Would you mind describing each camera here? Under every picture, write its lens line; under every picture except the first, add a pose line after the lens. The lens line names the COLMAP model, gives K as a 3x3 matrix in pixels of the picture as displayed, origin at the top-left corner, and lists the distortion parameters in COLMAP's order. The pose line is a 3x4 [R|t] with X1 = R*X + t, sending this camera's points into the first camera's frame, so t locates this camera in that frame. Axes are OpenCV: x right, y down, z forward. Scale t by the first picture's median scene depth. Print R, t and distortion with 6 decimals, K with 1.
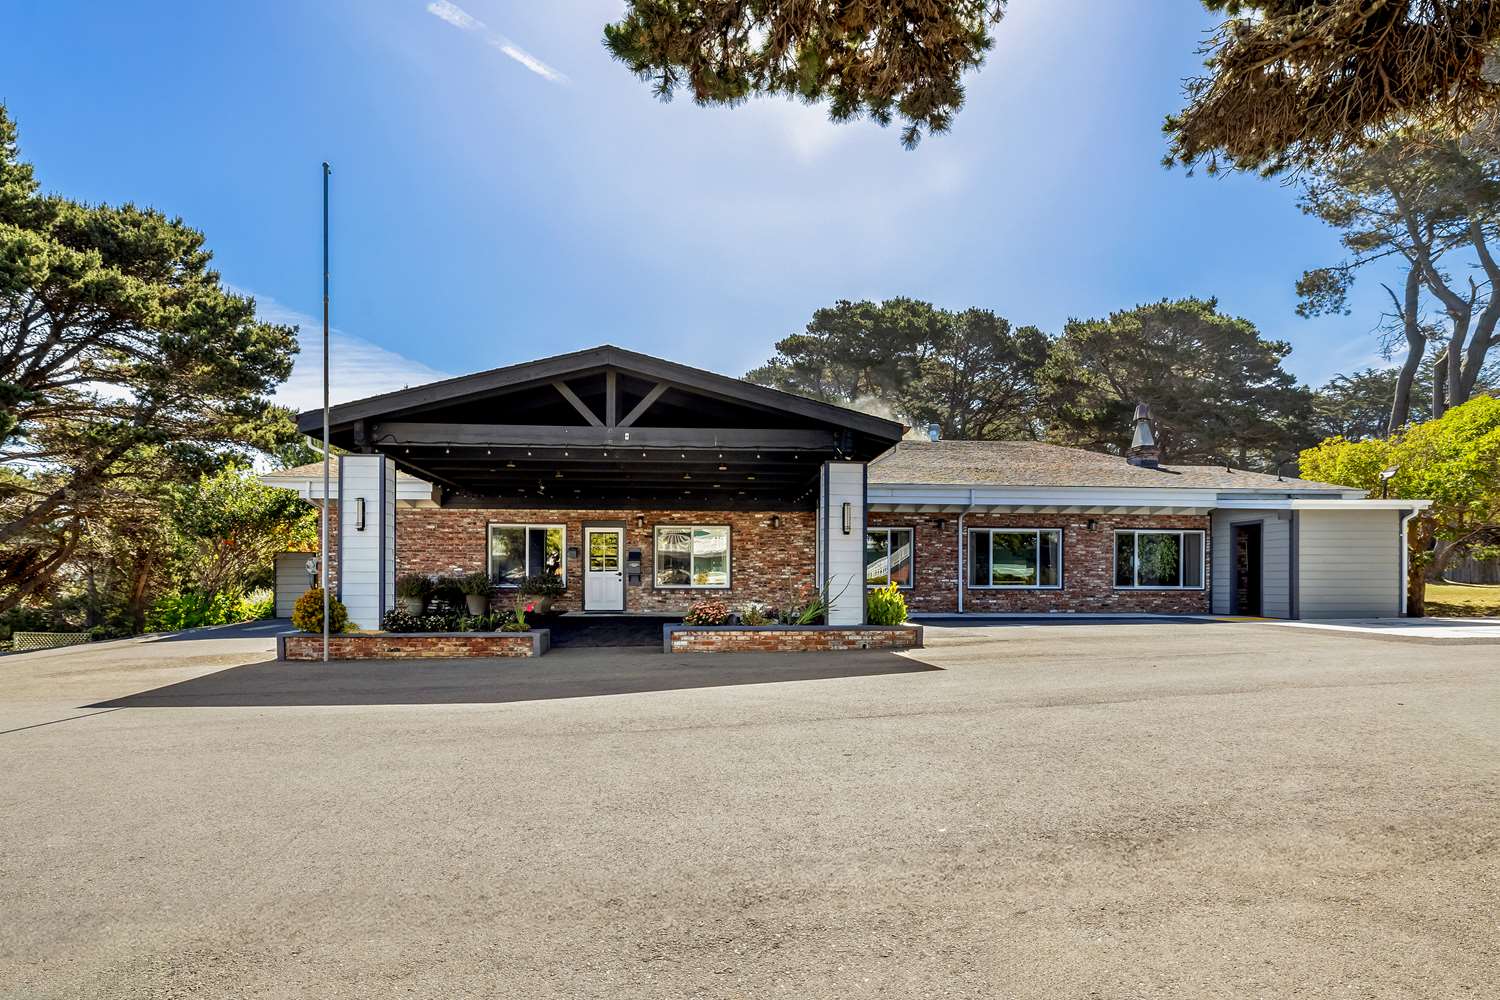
lens RADIAL K [[786.8, 0, 750.2], [0, 786.8, 571.0], [0, 0, 1]] dist [0.014121, 0.000640]
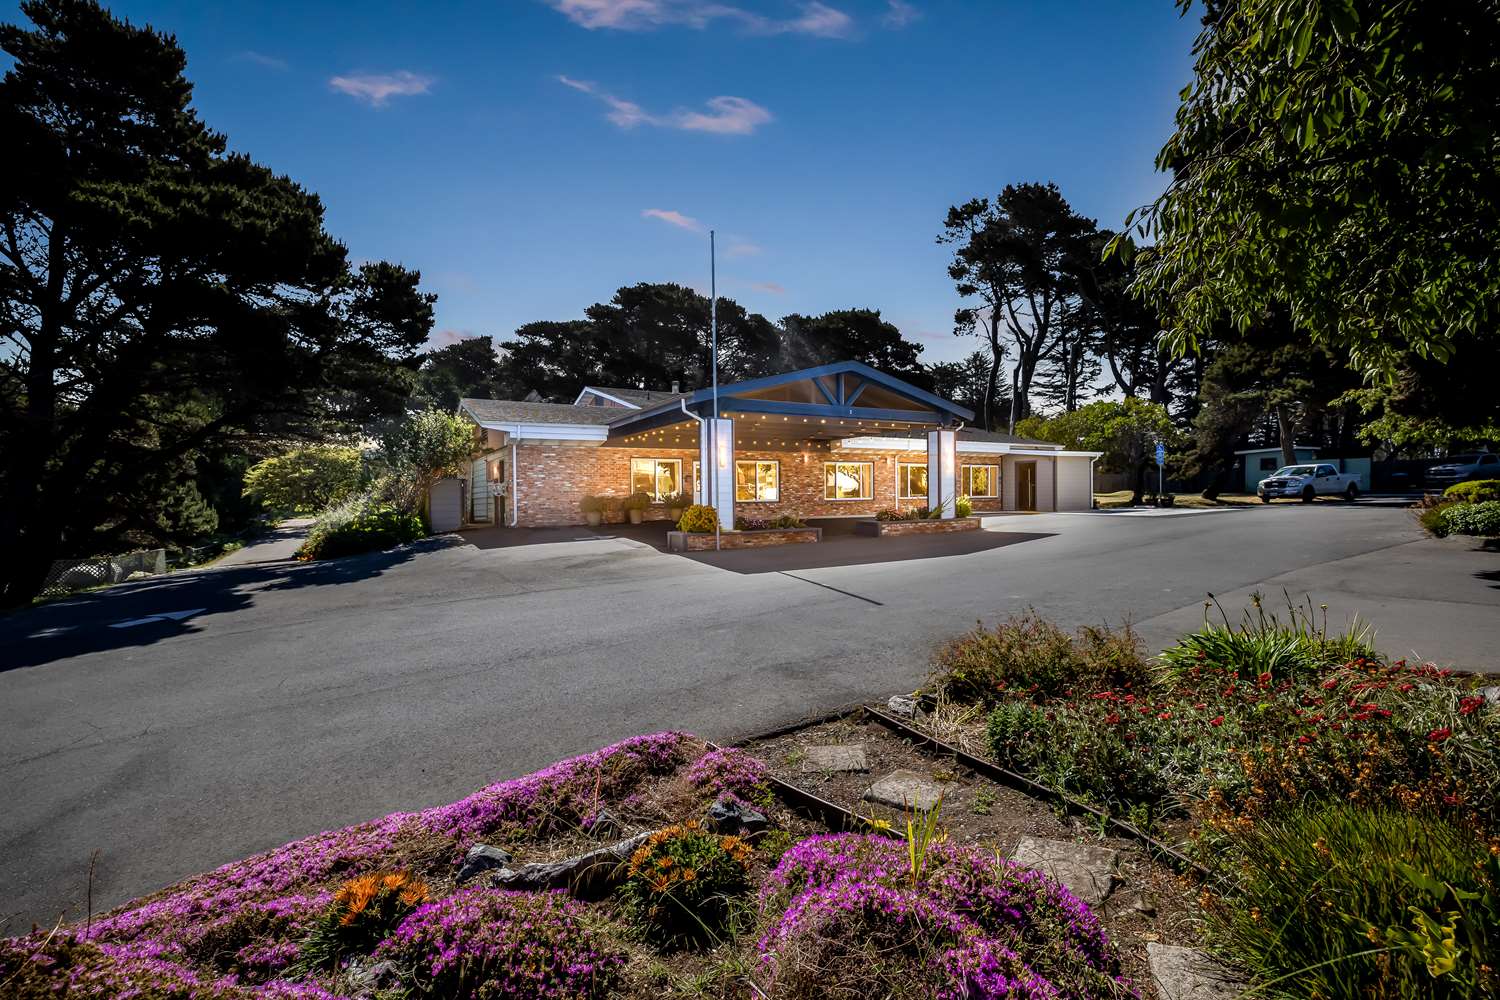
lens RADIAL K [[630.2, 0, 750.0], [0, 630.2, 500.0], [0, 0, 1]] dist [-0.002799, -0.000124]
pose [[0.913388, -0.017622, 0.406709, -0.358143], [0.010445, 0.999748, 0.019860, -0.003854], [-0.406956, -0.013892, 0.913342, -0.064370]]
